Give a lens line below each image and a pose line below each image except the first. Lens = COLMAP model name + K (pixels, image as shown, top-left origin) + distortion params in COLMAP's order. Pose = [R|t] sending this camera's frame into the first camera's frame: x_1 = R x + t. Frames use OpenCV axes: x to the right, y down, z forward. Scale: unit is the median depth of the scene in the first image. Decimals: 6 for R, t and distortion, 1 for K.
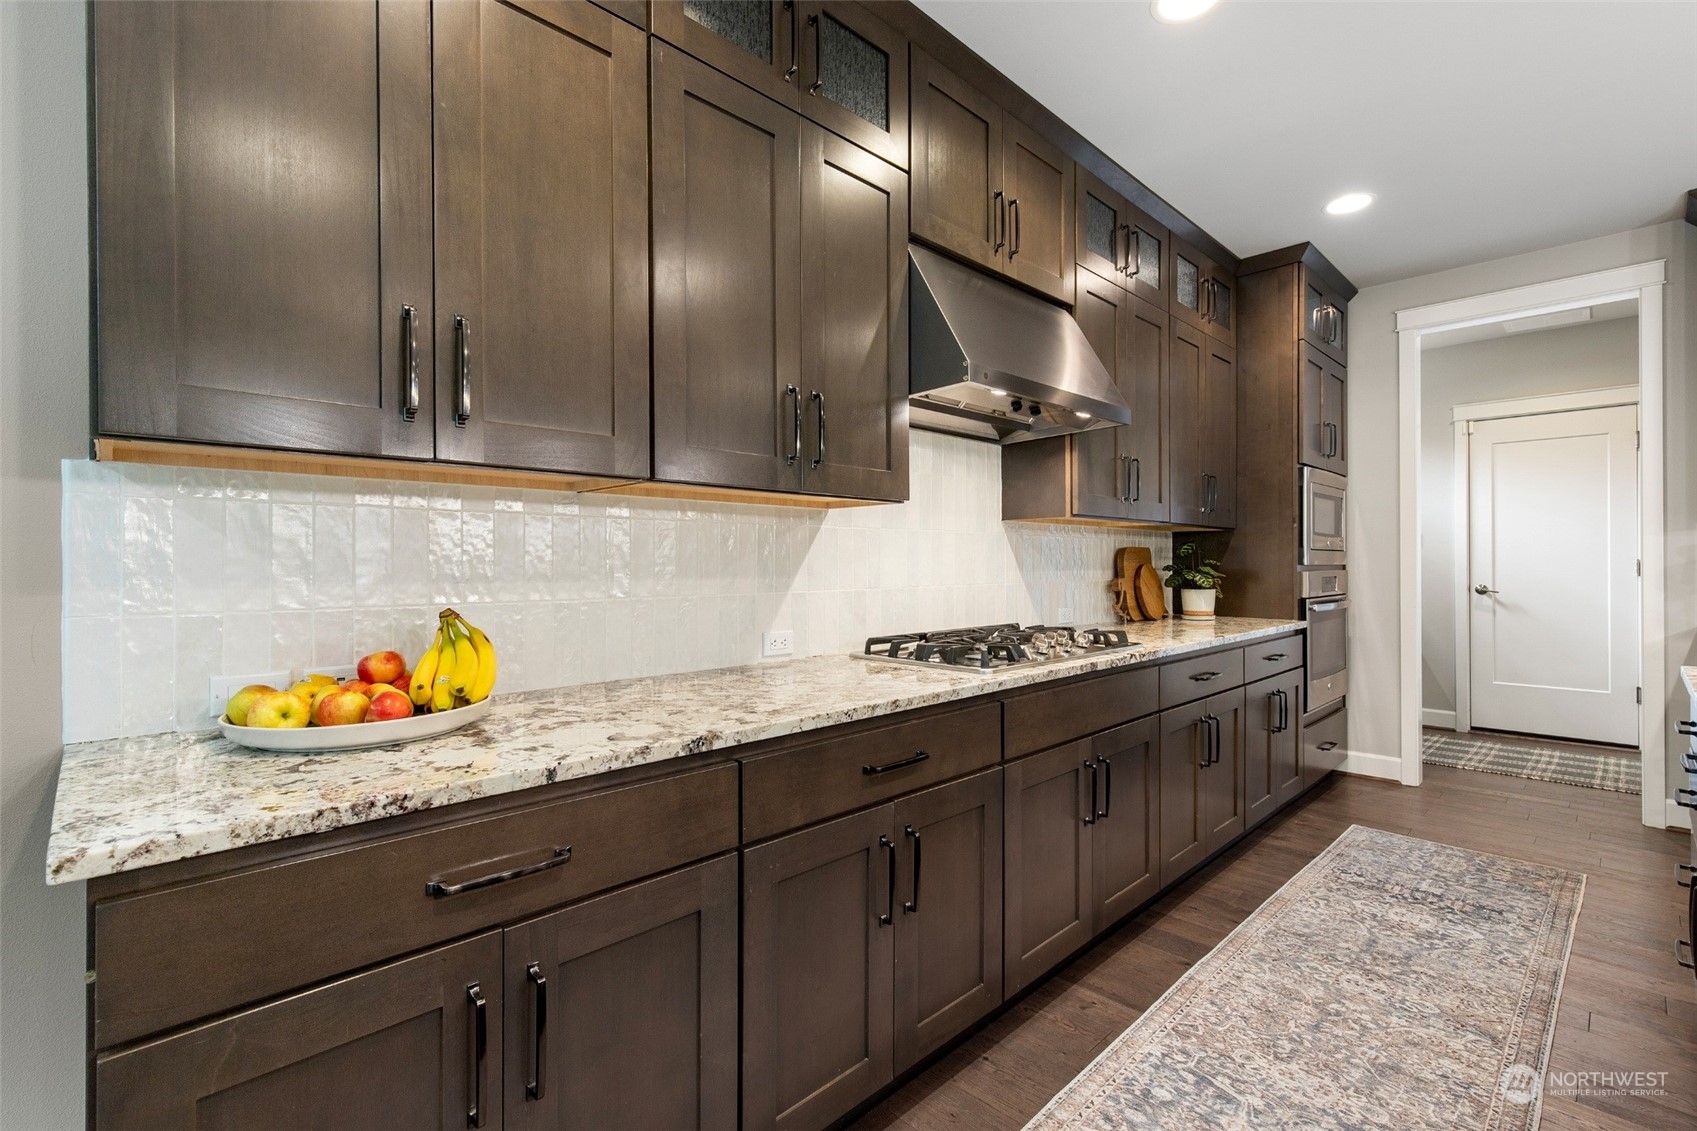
lens RADIAL K [[773.8, 0, 859.3], [0, 773.8, 566.8], [0, 0, 1]] dist [0.001279, 0.000387]
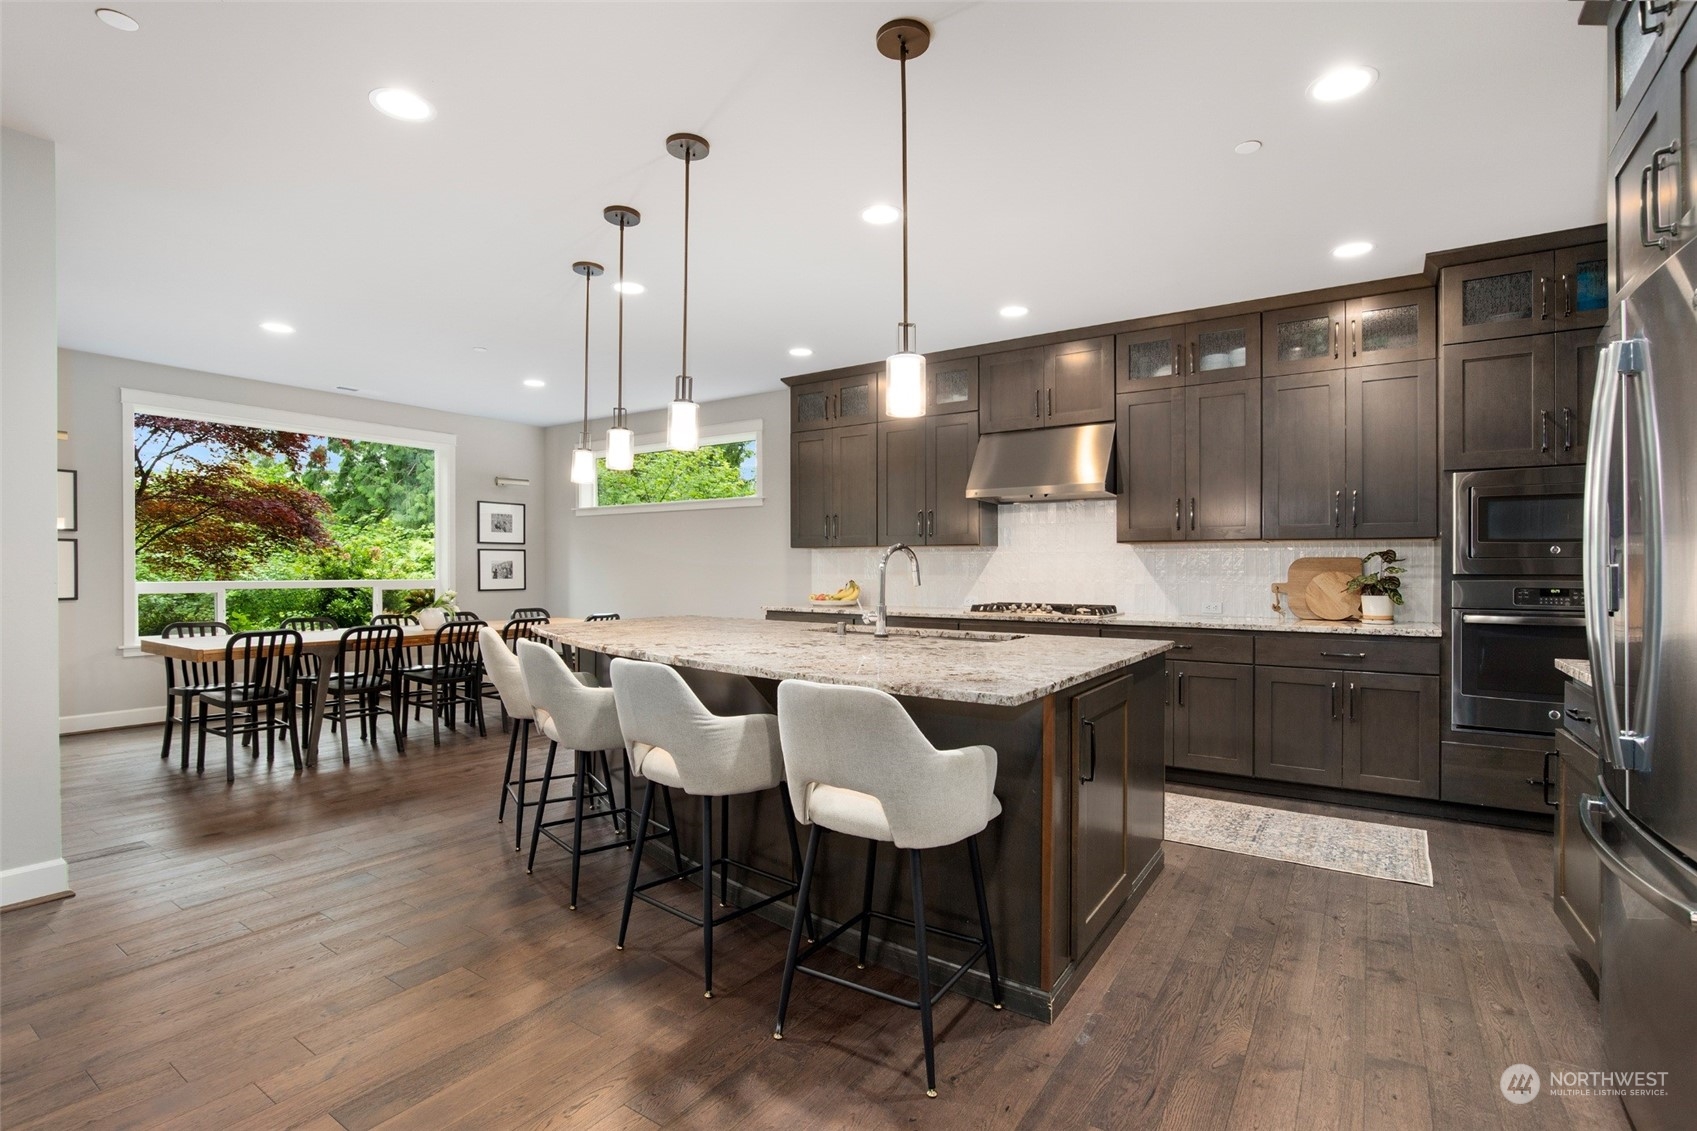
lens RADIAL K [[773.8, 0, 859.3], [0, 773.8, 566.8], [0, 0, 1]] dist [0.001279, 0.000387]
pose [[0.224140, 0.006963, -0.974532, 2.215230], [-0.003225, 0.999974, 0.006403, -0.031477], [0.974552, 0.001708, 0.224157, 0.055914]]
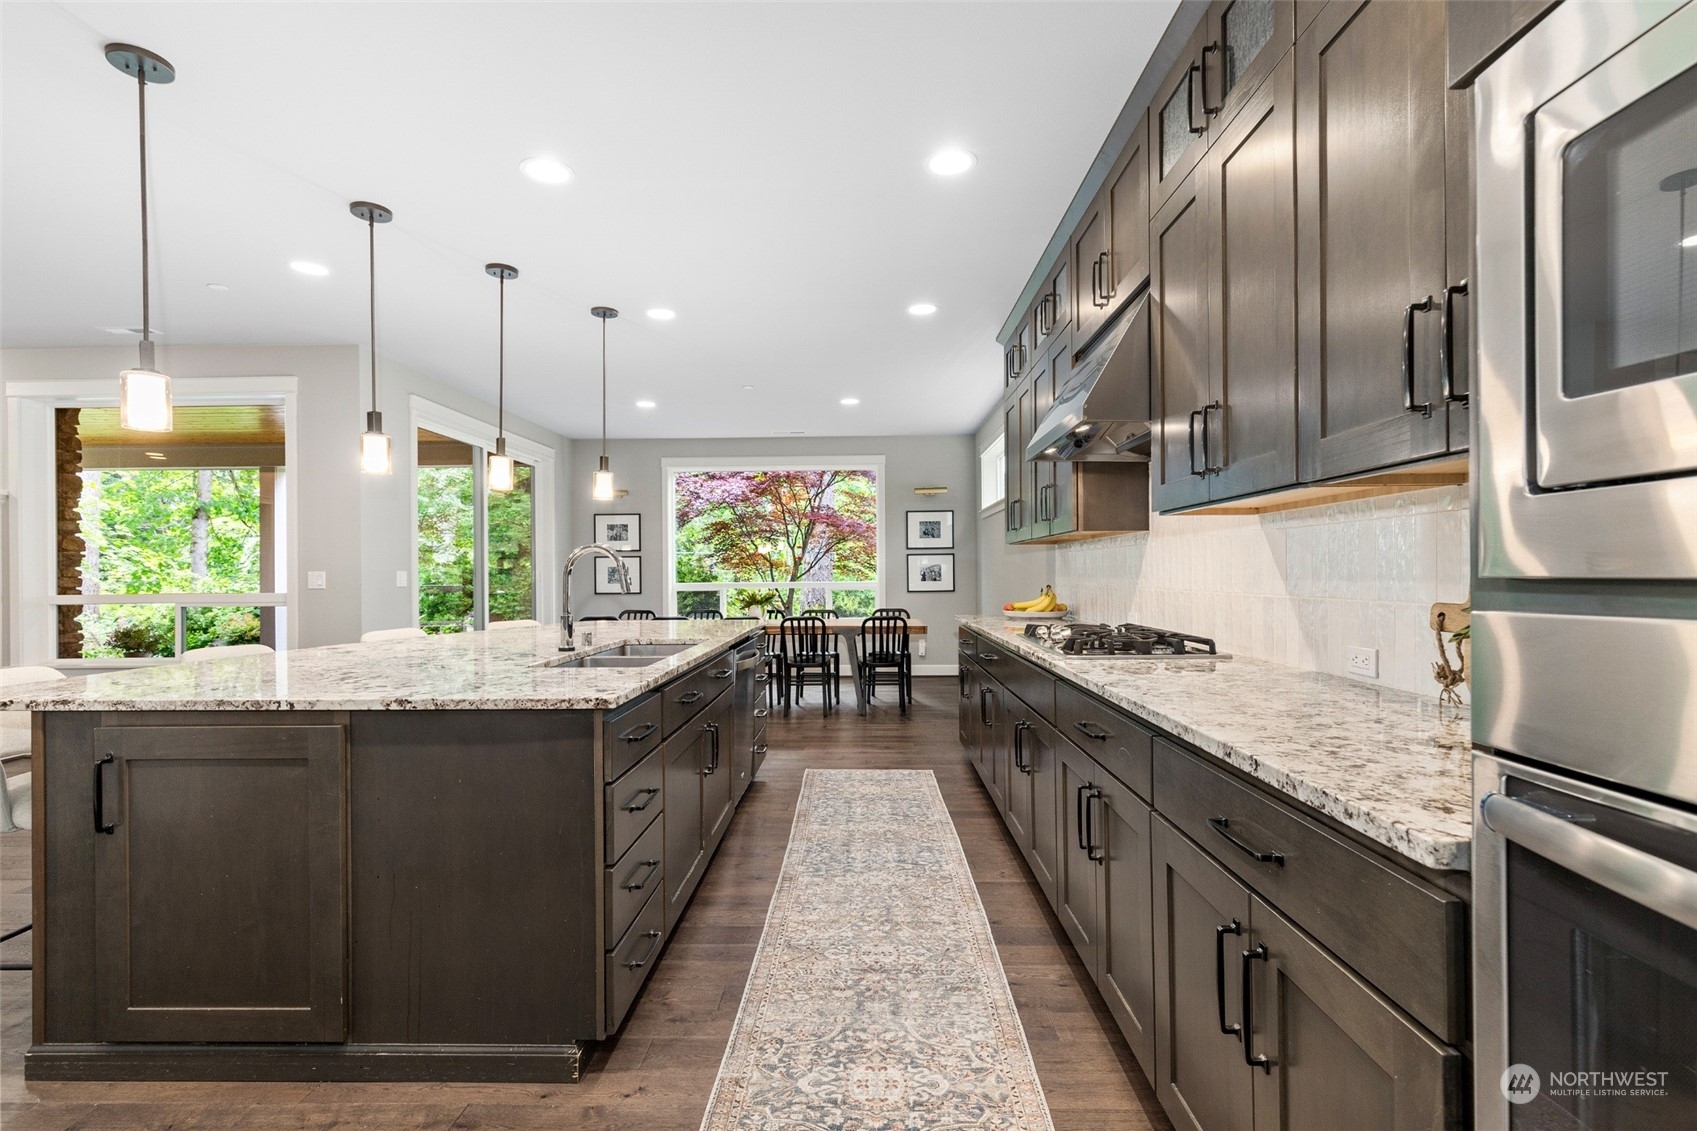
lens RADIAL K [[773.8, 0, 859.3], [0, 773.8, 566.8], [0, 0, 1]] dist [0.001279, 0.000387]
pose [[-0.719370, 0.003222, -0.694619, 1.351559], [0.005240, 0.999986, -0.000788, -0.020000], [0.694607, -0.004207, -0.719377, 1.669085]]
